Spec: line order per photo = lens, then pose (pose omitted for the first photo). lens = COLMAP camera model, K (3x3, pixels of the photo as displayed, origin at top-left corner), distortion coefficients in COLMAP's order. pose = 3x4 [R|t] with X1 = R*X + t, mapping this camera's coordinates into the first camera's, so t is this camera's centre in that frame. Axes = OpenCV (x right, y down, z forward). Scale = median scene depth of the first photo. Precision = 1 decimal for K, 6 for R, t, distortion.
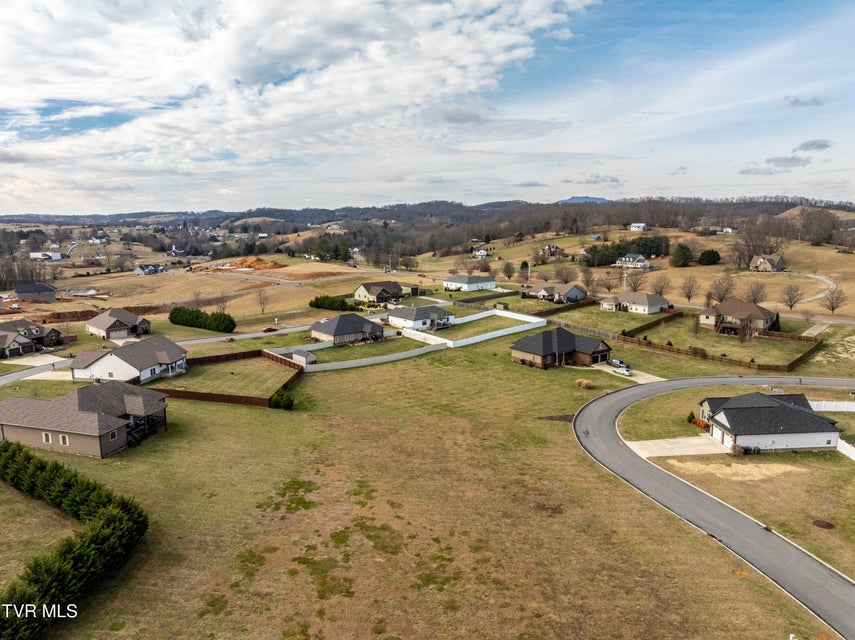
lens RADIAL K [[603.0, 0, 431.1], [0, 603.0, 316.6], [0, 0, 1]] dist [-0.036809, -0.003324]
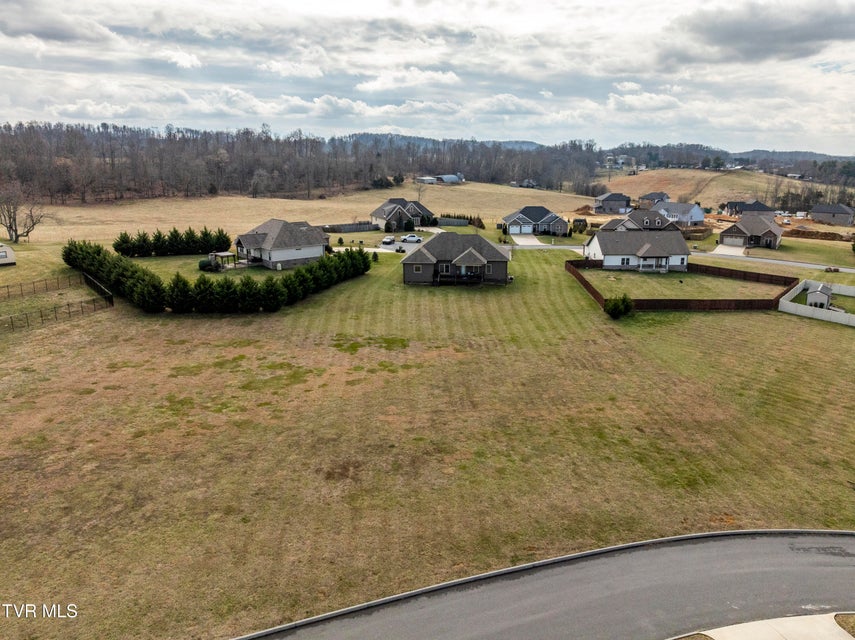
lens RADIAL K [[614.7, 0, 432.9], [0, 614.7, 249.5], [0, 0, 1]] dist [-0.045714, -0.000148]
pose [[0.154623, 0.146759, -0.977012, 0.359129], [-0.162366, 0.979234, 0.121397, 0.003927], [0.974540, 0.139863, 0.175241, 0.433891]]
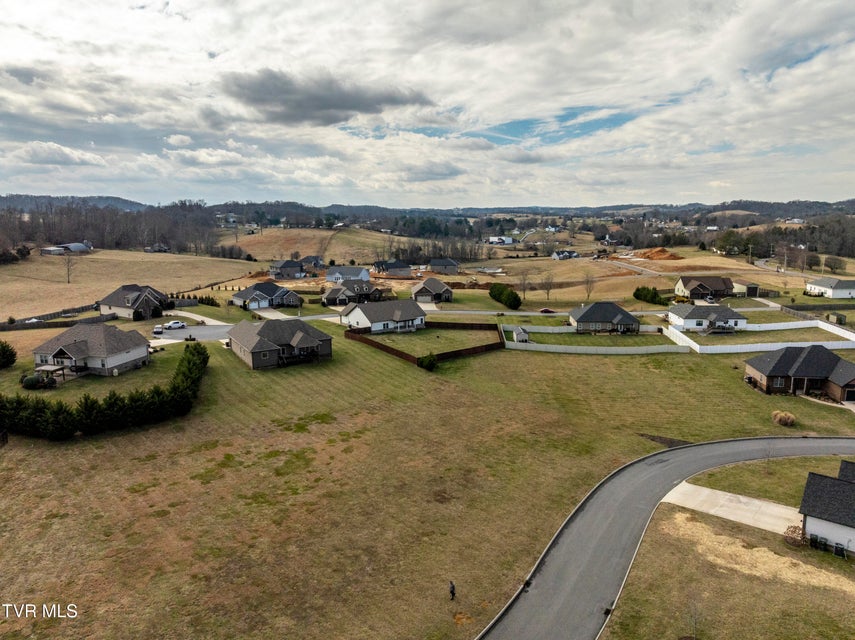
lens RADIAL K [[606.6, 0, 431.4], [0, 606.6, 286.9], [0, 0, 1]] dist [-0.042980, 0.006366]
pose [[0.722085, 0.086442, -0.686382, 0.367952], [-0.112674, 0.993610, 0.006599, -0.004891], [0.682567, 0.072573, 0.727211, 0.127203]]
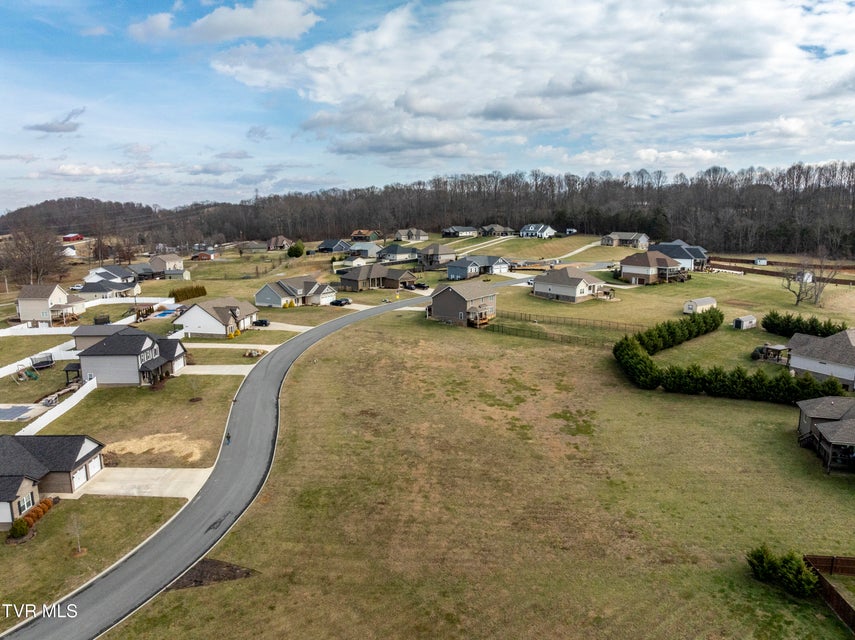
lens RADIAL K [[603.0, 0, 431.1], [0, 603.0, 316.6], [0, 0, 1]] dist [-0.036809, -0.003324]
pose [[-0.998800, 0.008429, 0.048250, -0.001768], [0.024283, 0.940714, 0.338332, -0.145124], [-0.042538, 0.339097, -0.939789, 0.982877]]
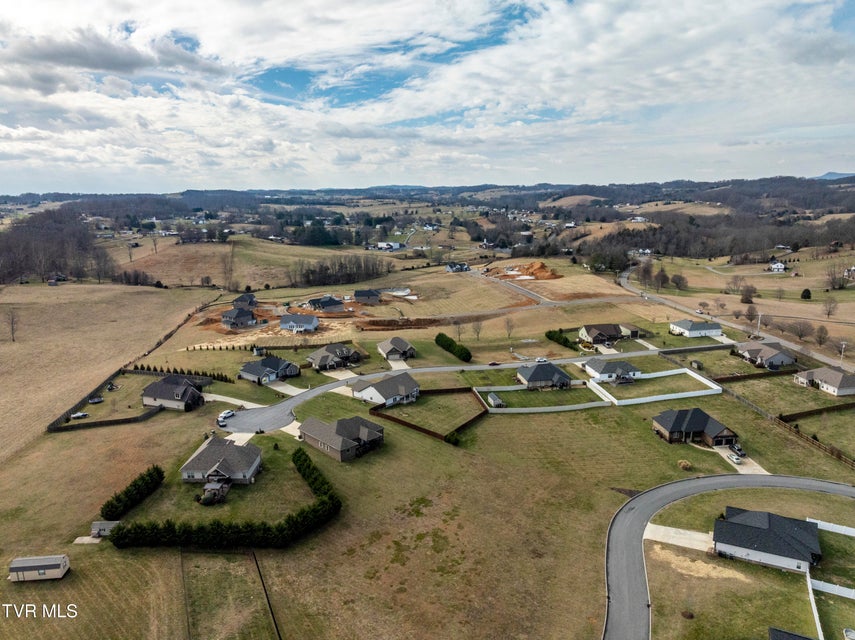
lens RADIAL K [[603.0, 0, 431.1], [0, 603.0, 316.6], [0, 0, 1]] dist [-0.036809, -0.003324]
pose [[0.862434, 0.101042, -0.495981, 0.327891], [-0.074944, 0.994563, 0.072299, -0.208563], [0.500590, -0.025182, 0.865318, -0.283920]]
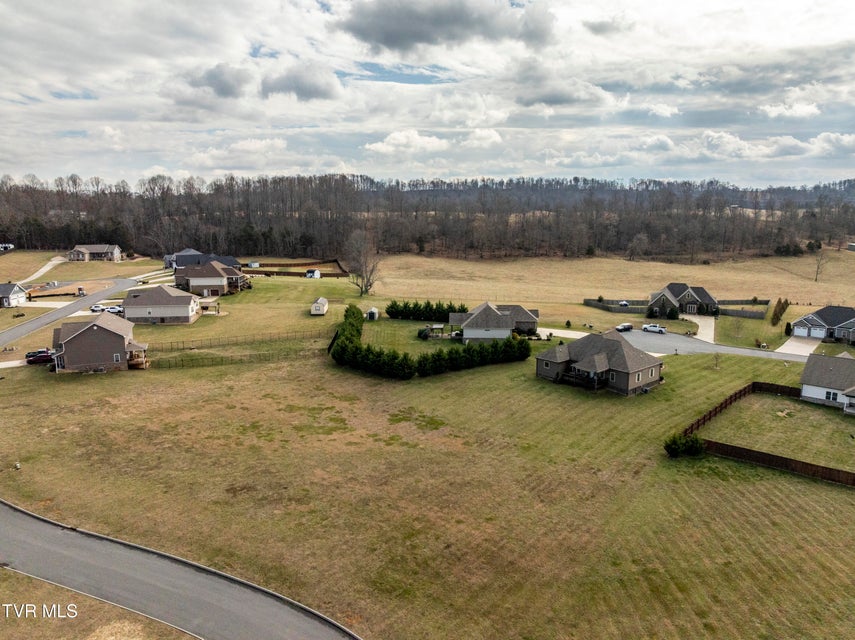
lens RADIAL K [[603.0, 0, 431.1], [0, 603.0, 316.6], [0, 0, 1]] dist [-0.036809, -0.003324]
pose [[-0.566983, 0.157320, -0.808567, 0.358195], [-0.125014, 0.953789, 0.273238, -0.124739], [0.814188, 0.256004, -0.521115, 0.781798]]
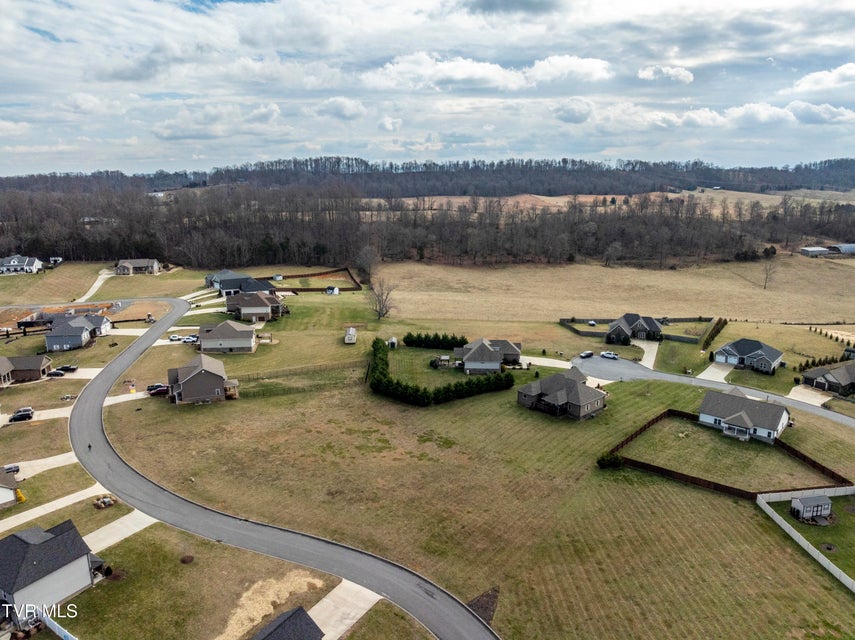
lens RADIAL K [[603.0, 0, 431.1], [0, 603.0, 316.6], [0, 0, 1]] dist [-0.036809, -0.003324]
pose [[-0.553173, 0.200573, -0.808561, 0.591992], [-0.128785, 0.938327, 0.320870, -0.322583], [0.823052, 0.281627, -0.493226, 0.867945]]
